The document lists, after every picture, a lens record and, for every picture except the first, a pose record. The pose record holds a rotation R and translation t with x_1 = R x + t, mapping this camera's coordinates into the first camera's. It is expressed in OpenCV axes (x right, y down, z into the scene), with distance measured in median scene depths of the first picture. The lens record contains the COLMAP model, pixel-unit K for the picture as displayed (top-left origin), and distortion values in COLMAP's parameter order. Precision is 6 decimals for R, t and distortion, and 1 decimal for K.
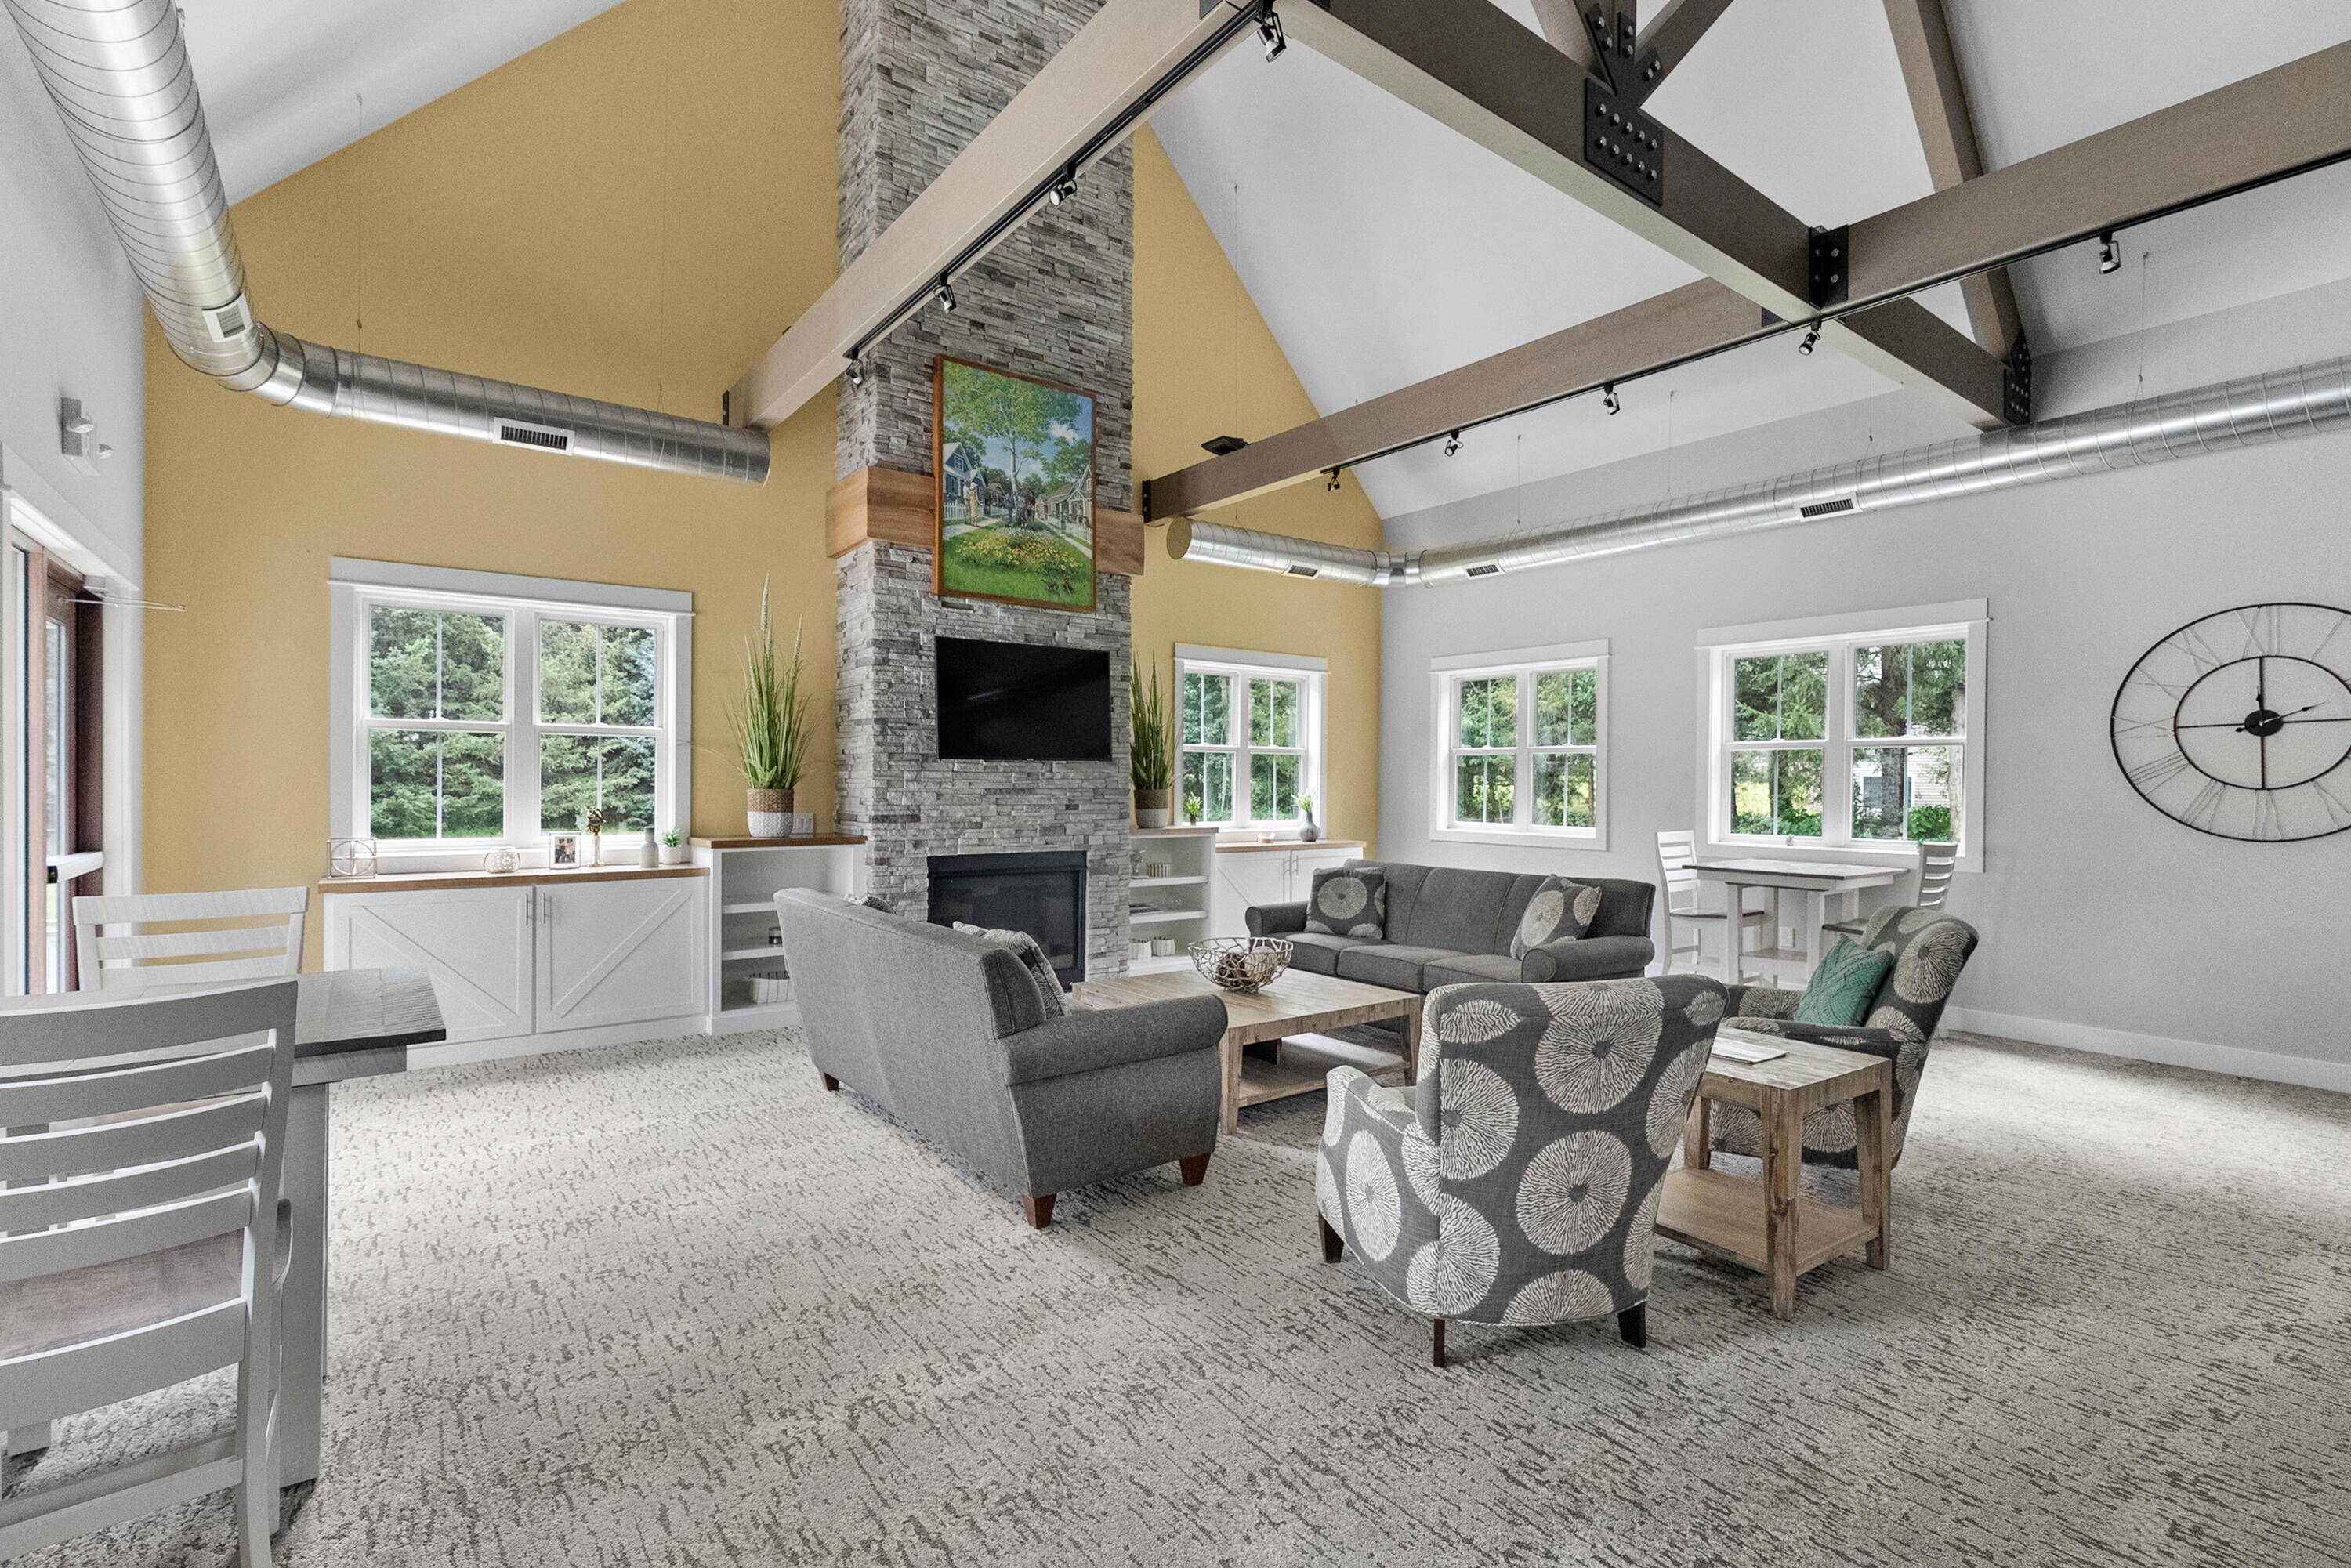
lens RADIAL K [[1078.8, 0, 1179.9], [0, 1078.8, 784.3], [0, 0, 1]] dist [0.000061, 0.000510]
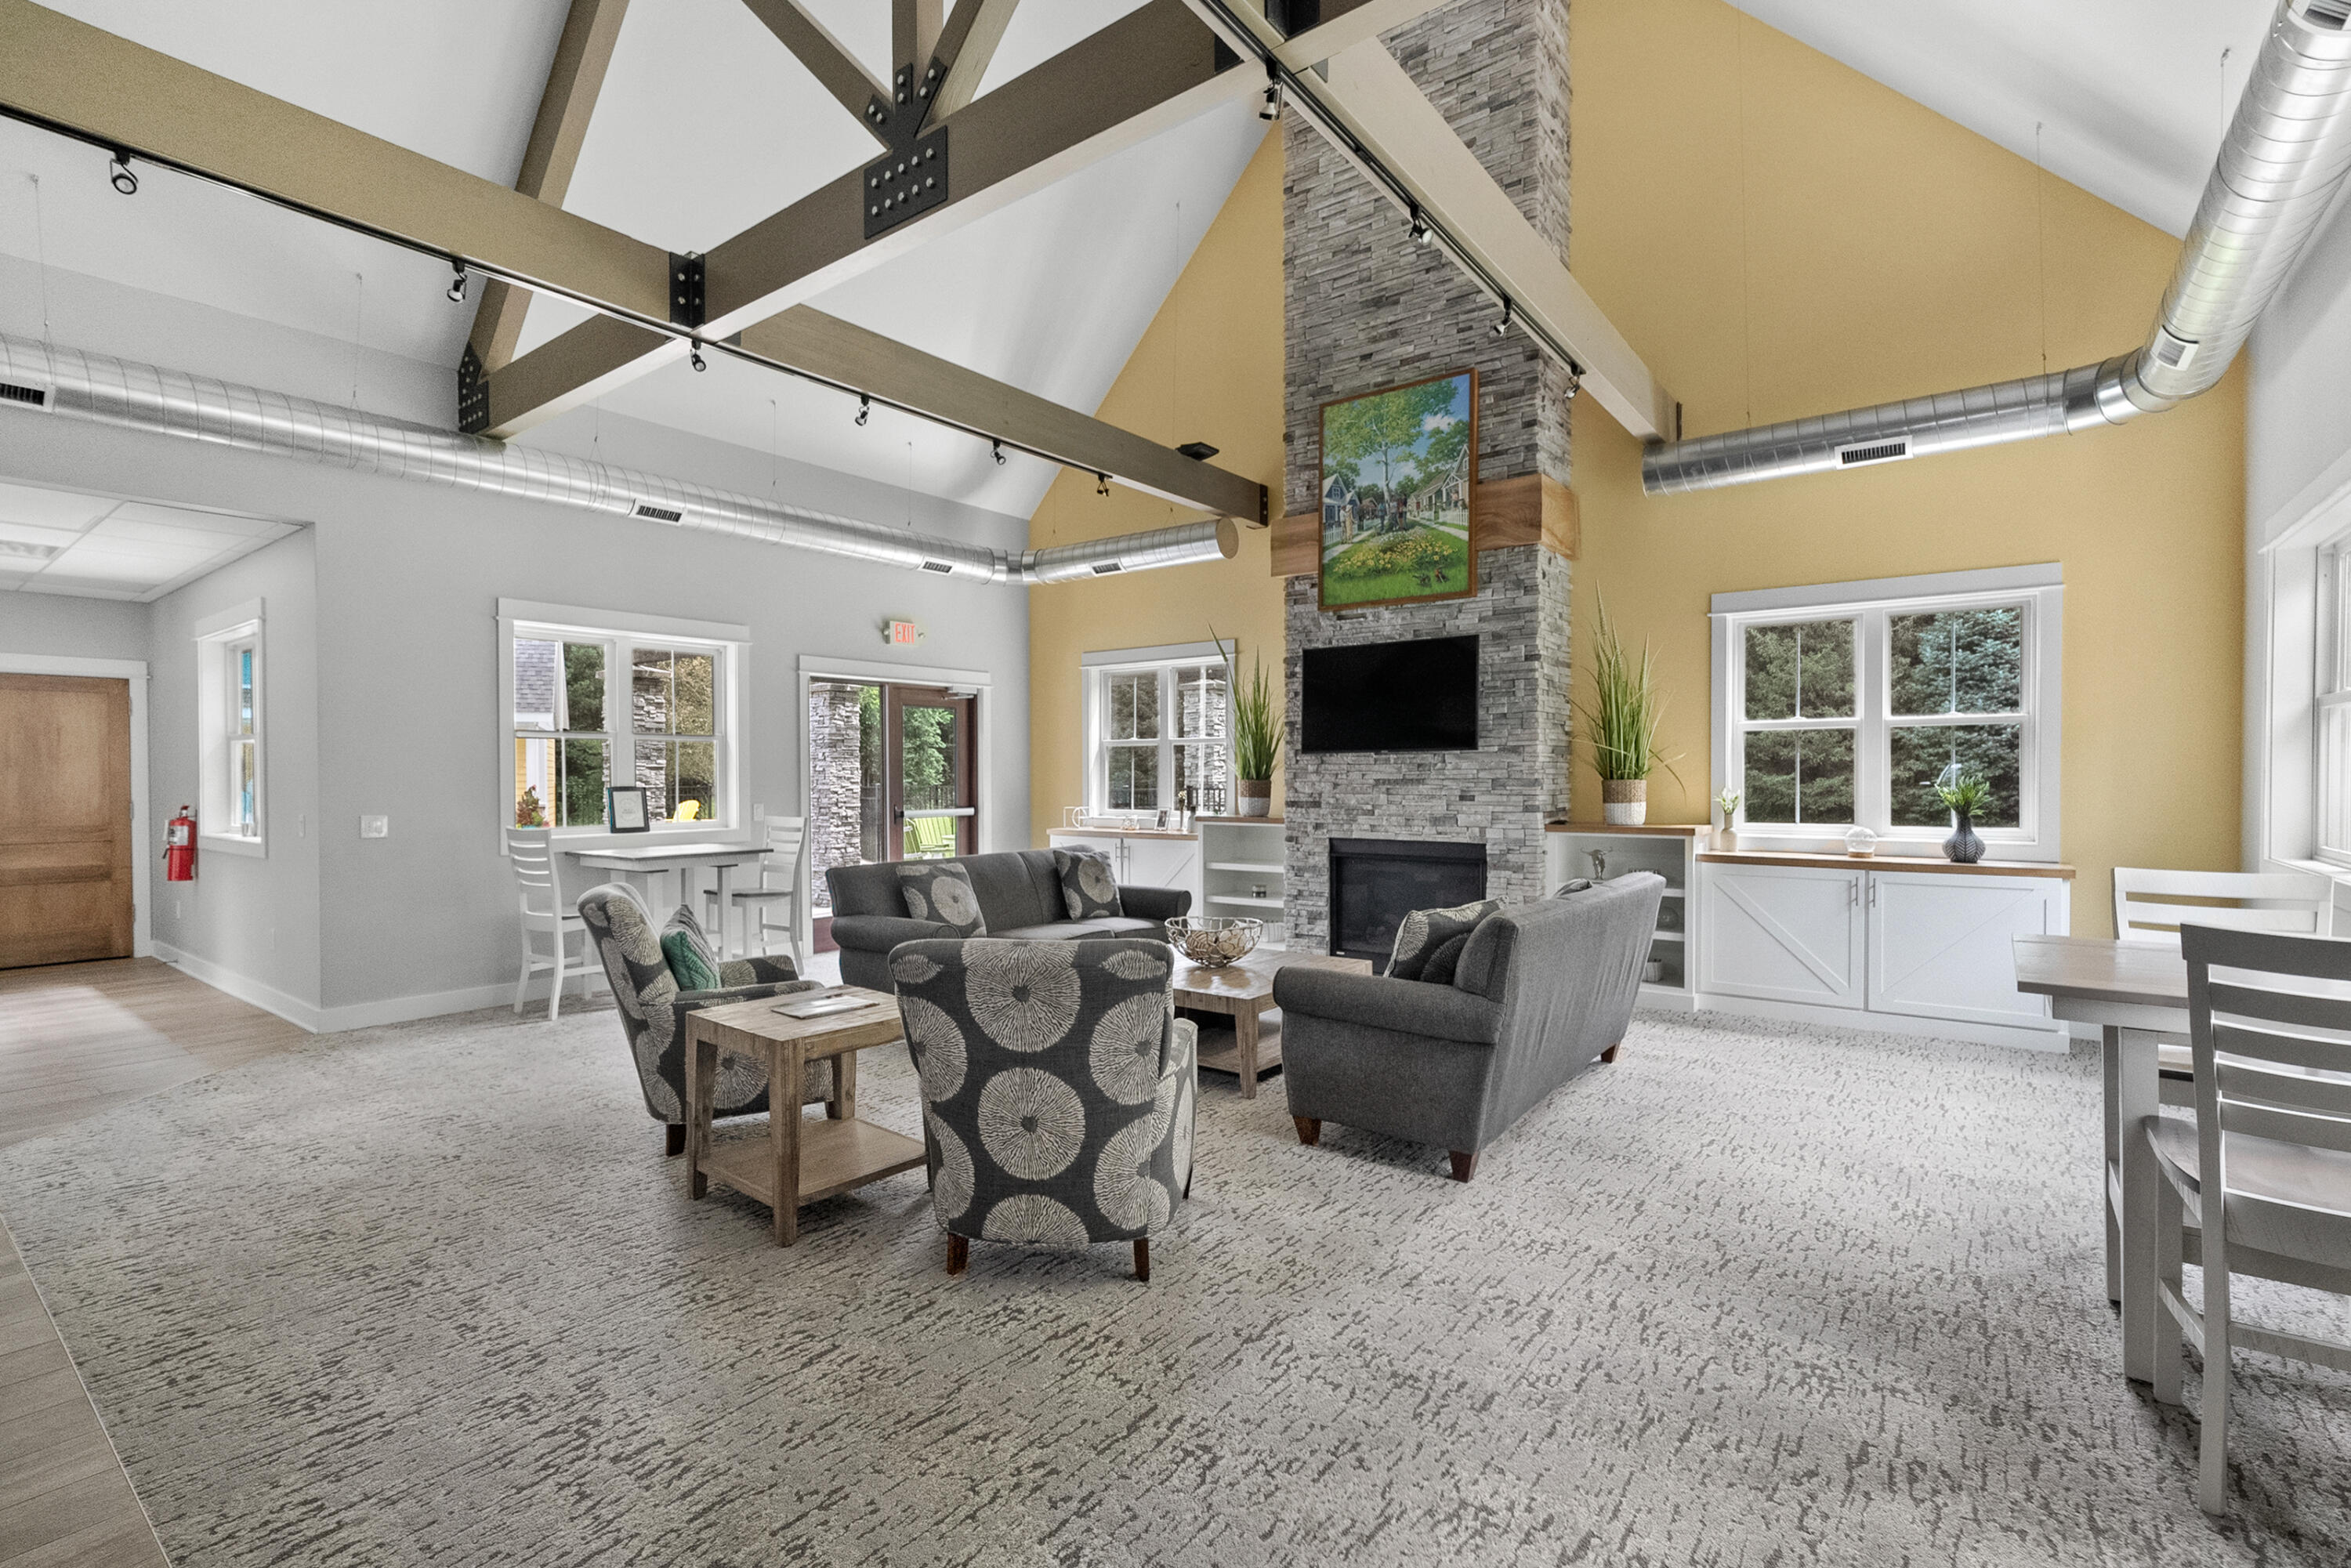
lens RADIAL K [[1078.8, 0, 1178.5], [0, 1078.8, 784.9], [0, 0, 1]] dist [0.000061, 0.000510]
pose [[0.279454, 0.003742, -0.960152, 0.809524], [0.002475, 0.999986, 0.004618, 0.004220], [0.960156, -0.003666, 0.279441, 0.504671]]
